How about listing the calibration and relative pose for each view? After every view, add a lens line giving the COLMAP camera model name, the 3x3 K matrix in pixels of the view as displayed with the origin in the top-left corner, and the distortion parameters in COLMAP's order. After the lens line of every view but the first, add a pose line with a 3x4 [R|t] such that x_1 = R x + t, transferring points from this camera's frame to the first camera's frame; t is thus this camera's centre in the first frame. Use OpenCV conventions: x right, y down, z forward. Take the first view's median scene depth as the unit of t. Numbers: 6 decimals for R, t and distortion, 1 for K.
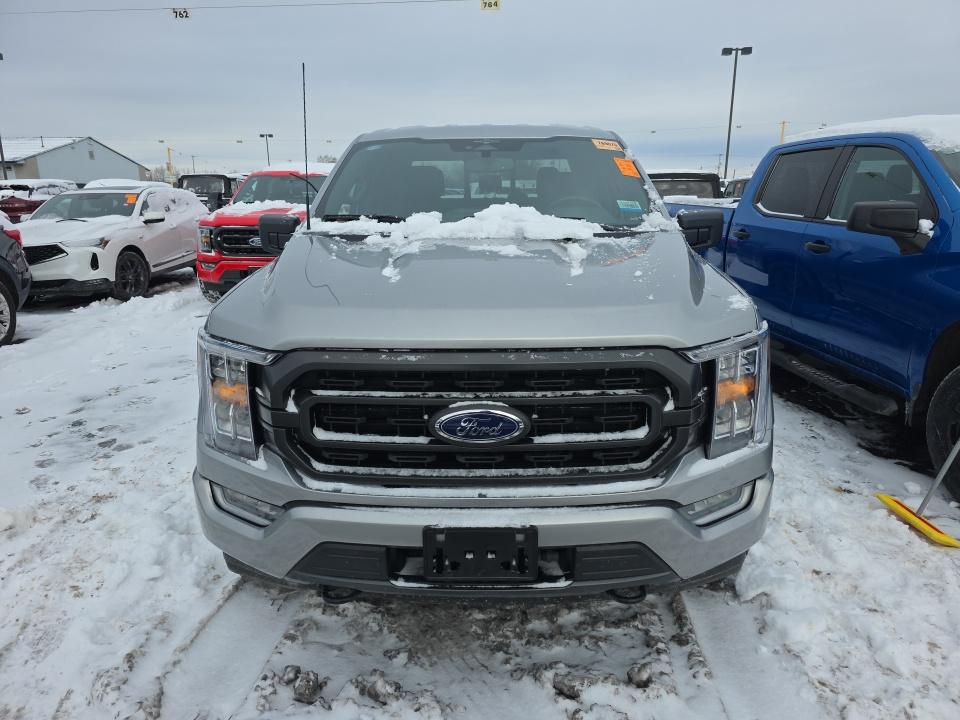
lens RADIAL K [[637.8, 0, 483.3], [0, 637.8, 354.0], [0, 0, 1]] dist [0.055213, -0.043884]
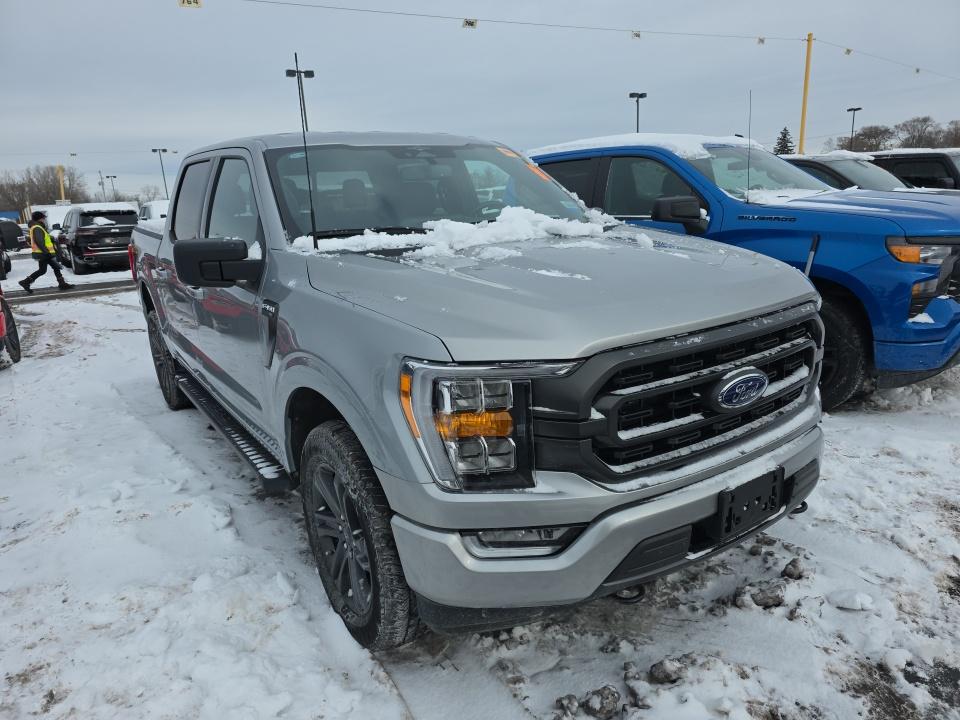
lens RADIAL K [[637.8, 0, 482.2], [0, 637.8, 365.9], [0, 0, 1]] dist [0.055213, -0.043884]
pose [[0.817842, -0.182271, 0.545813, -0.884226], [0.188156, 0.981076, 0.045694, -0.059825], [-0.543813, 0.065328, 0.836660, 0.268045]]
